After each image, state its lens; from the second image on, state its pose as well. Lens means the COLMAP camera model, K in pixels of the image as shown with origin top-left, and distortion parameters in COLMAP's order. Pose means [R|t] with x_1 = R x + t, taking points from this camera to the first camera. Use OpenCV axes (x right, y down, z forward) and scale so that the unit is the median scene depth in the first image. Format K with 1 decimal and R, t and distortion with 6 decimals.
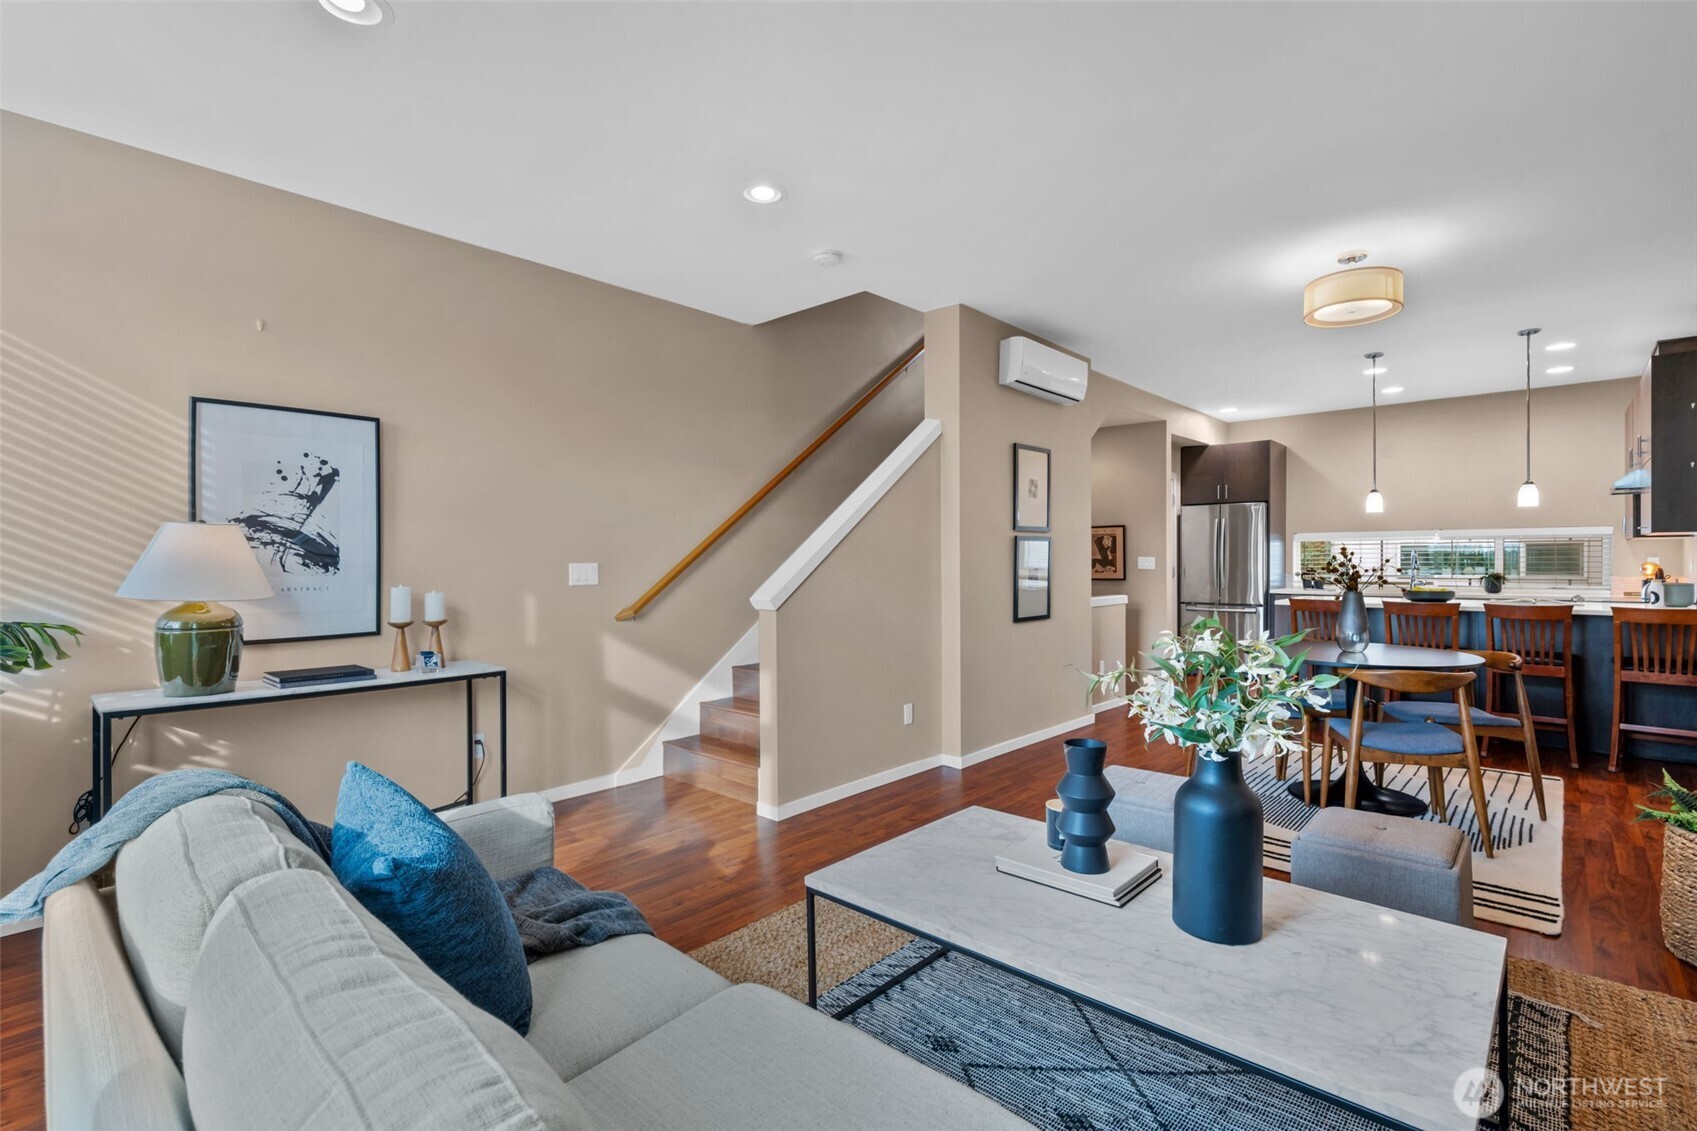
lens RADIAL K [[792.5, 0, 844.6], [0, 792.5, 563.2], [0, 0, 1]] dist [-0.000118, 0.000364]
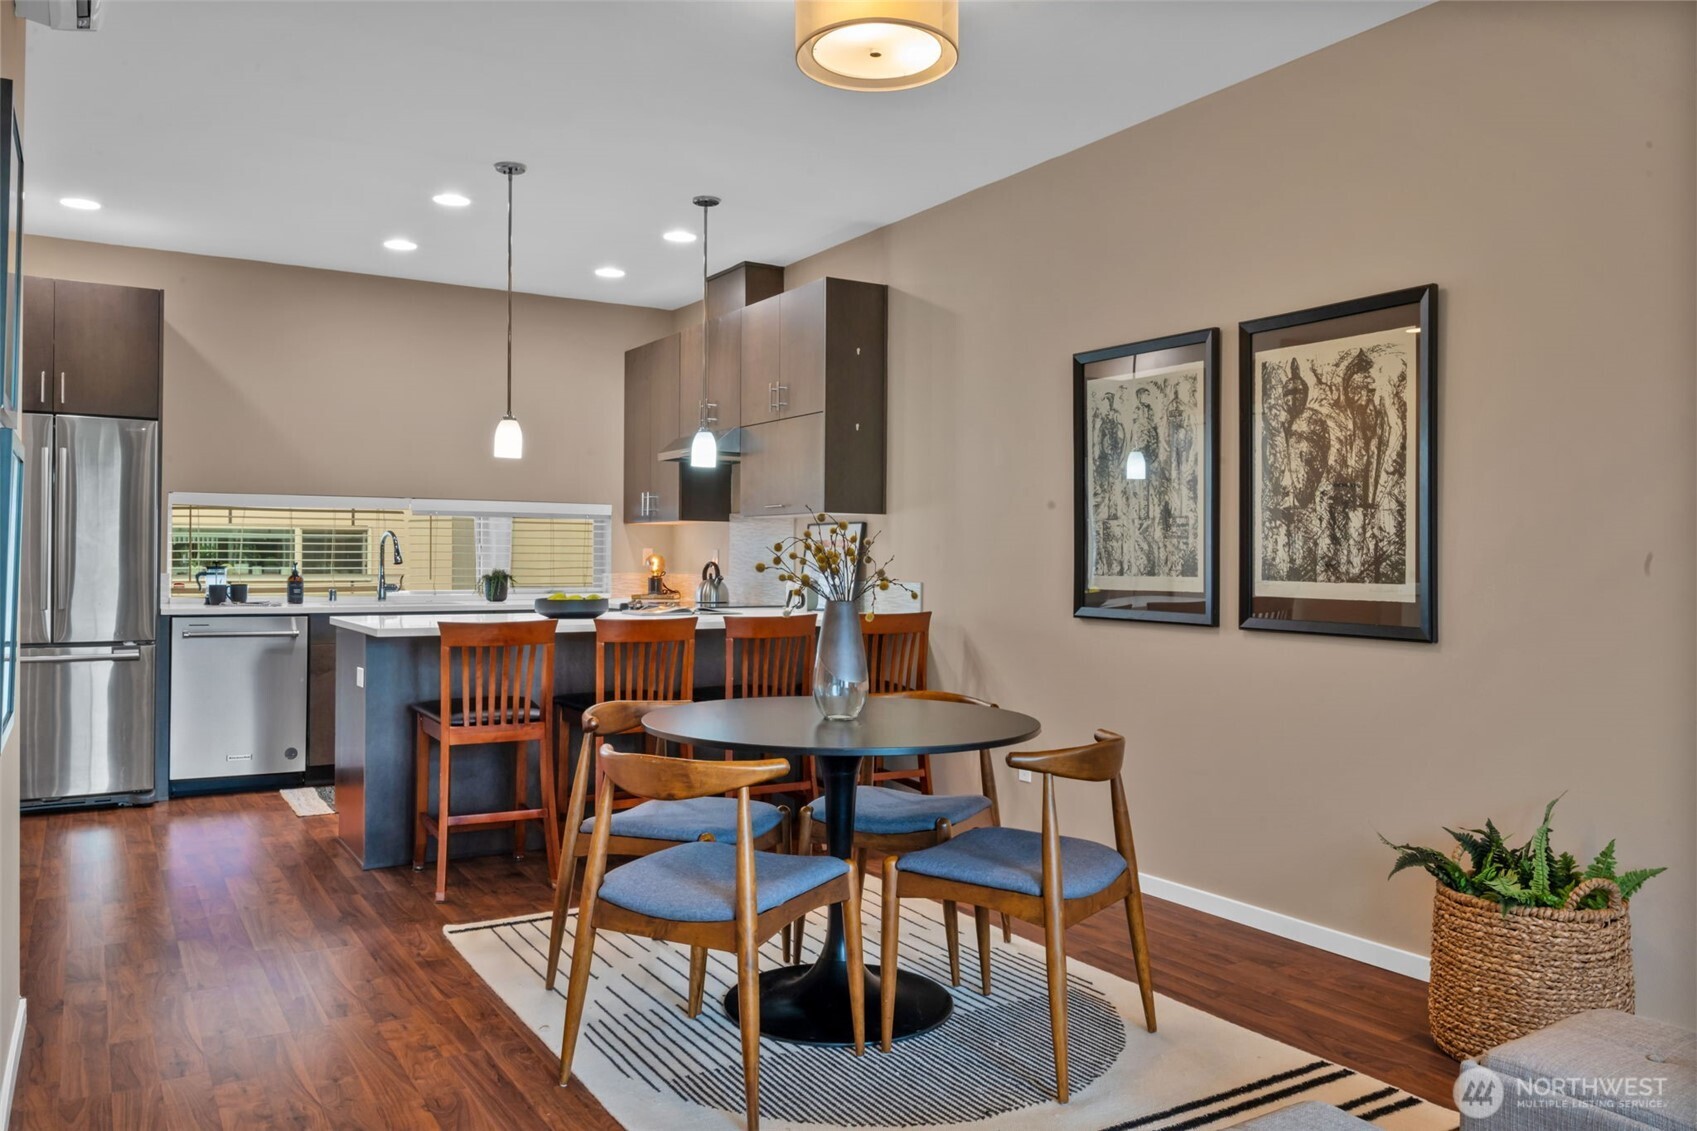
lens RADIAL K [[1265.1, 0, 861.2], [0, 1265.1, 558.9], [0, 0, 1]] dist [-0.004307, 0.019786]
pose [[0.277852, 0.003087, 0.960619, -0.087034], [-0.002008, 0.999995, -0.002632, 0.006620], [-0.960622, -0.001198, 0.277856, 0.461863]]
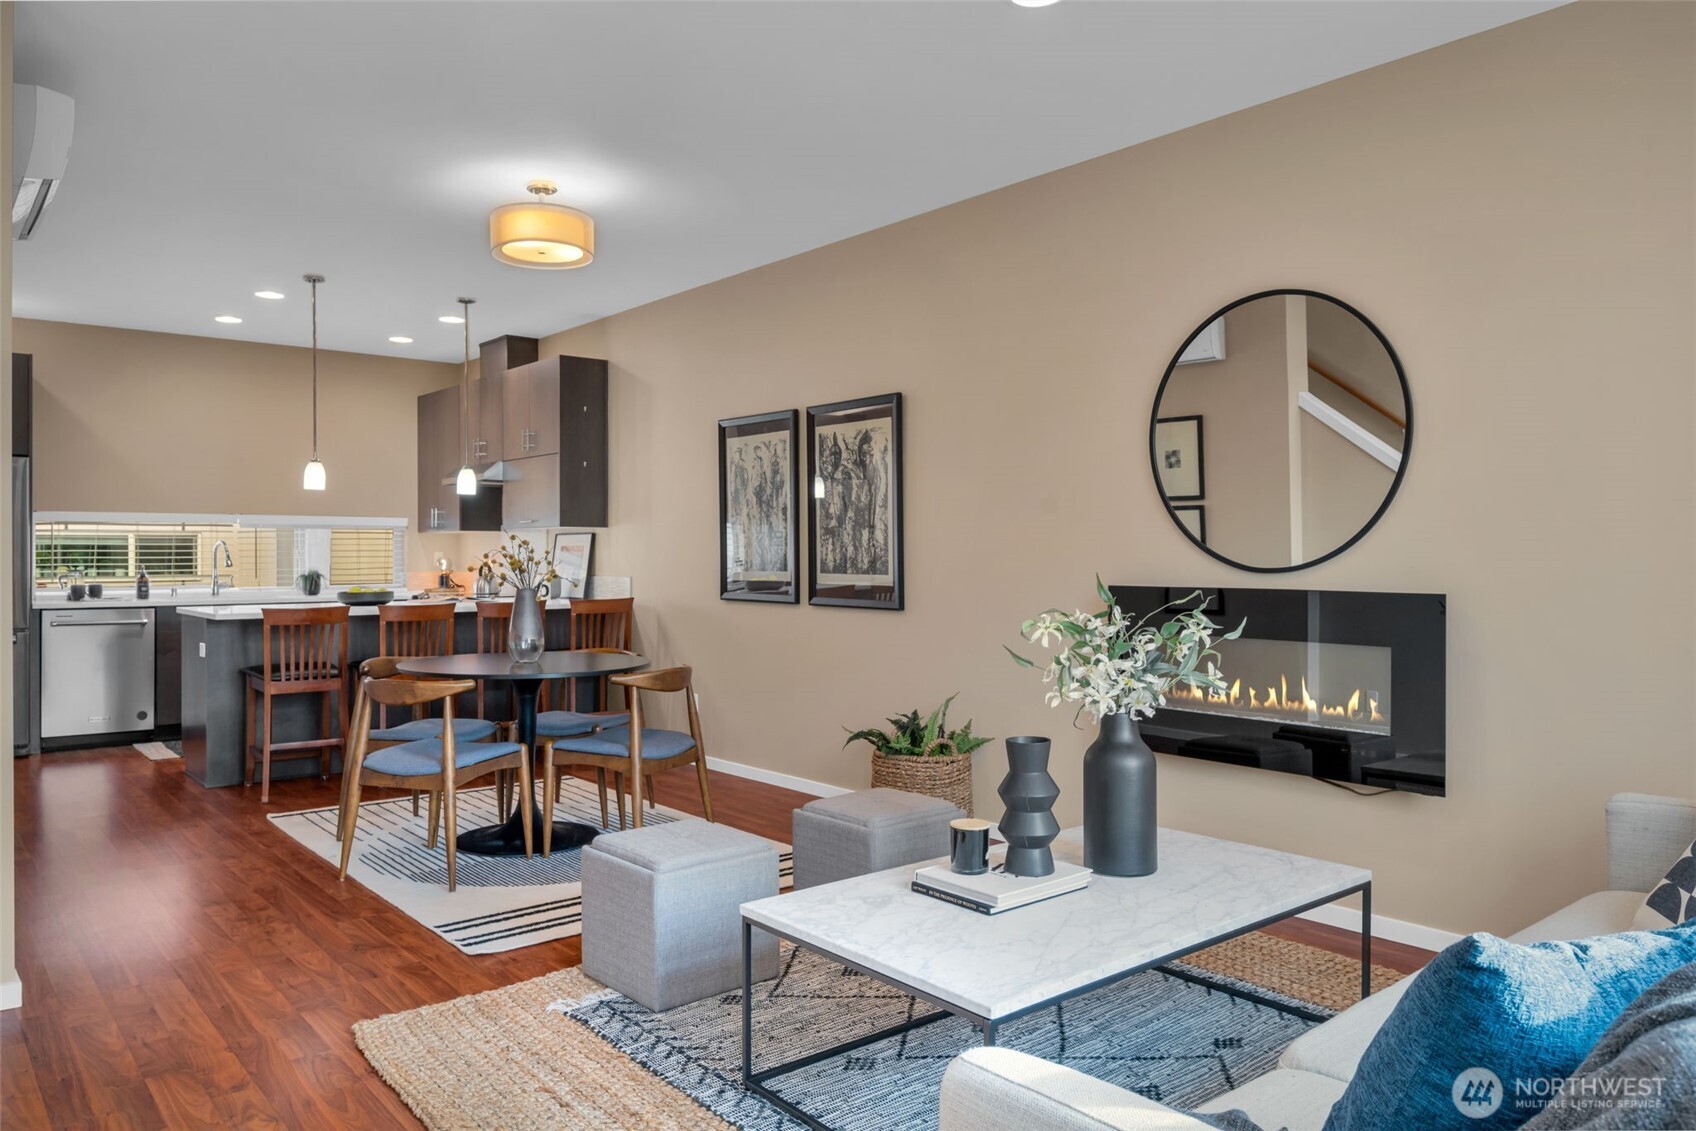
lens RADIAL K [[1187.3, 0, 855.5], [0, 1187.3, 556.8], [0, 0, 1]] dist [0.004954, -0.001701]
pose [[0.143370, -0.001504, 0.989668, -0.327753], [0.006898, 0.999976, 0.000521, 0.002305], [-0.989645, 0.006752, 0.143376, 0.291591]]
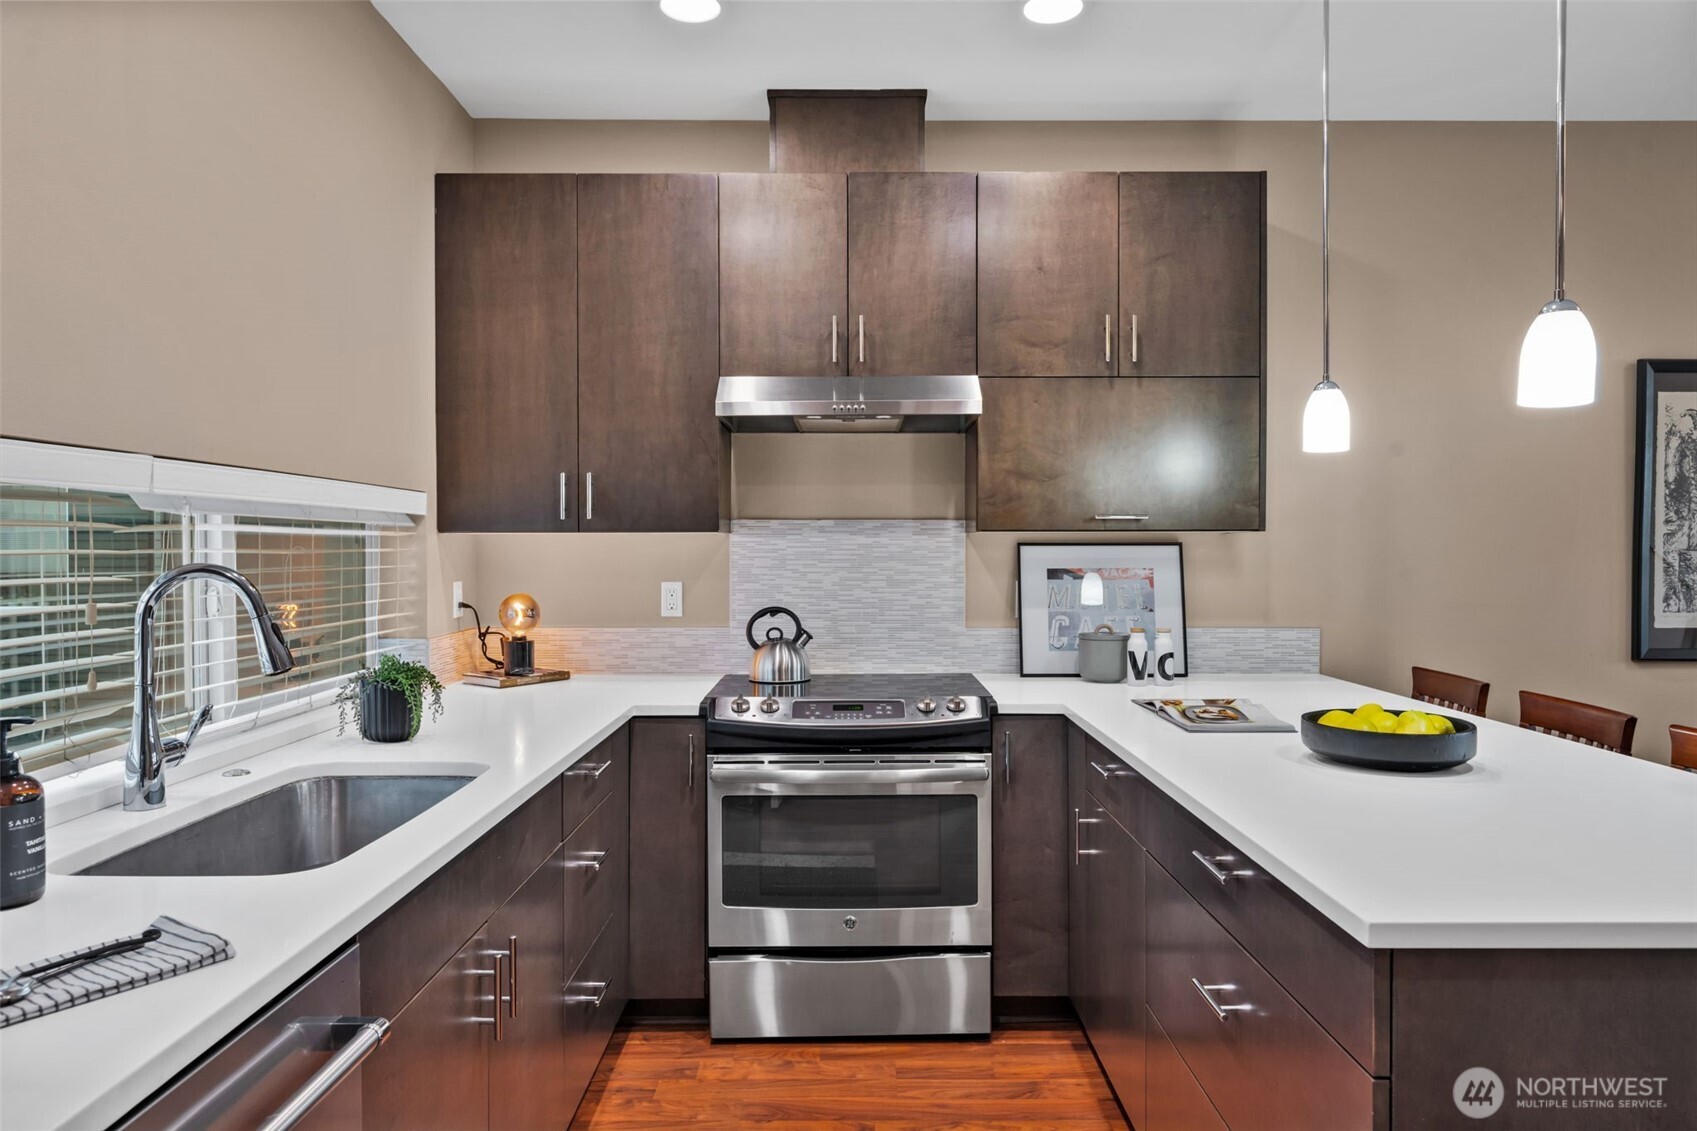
lens RADIAL K [[1053.3, 0, 850.4], [0, 1053.3, 560.0], [0, 0, 1]] dist [-0.003513, 0.002404]
pose [[-0.674118, -0.003654, 0.738615, 0.516747], [0.006444, 0.999921, 0.010827, -0.020718], [-0.738596, 0.012058, -0.674041, 1.186873]]
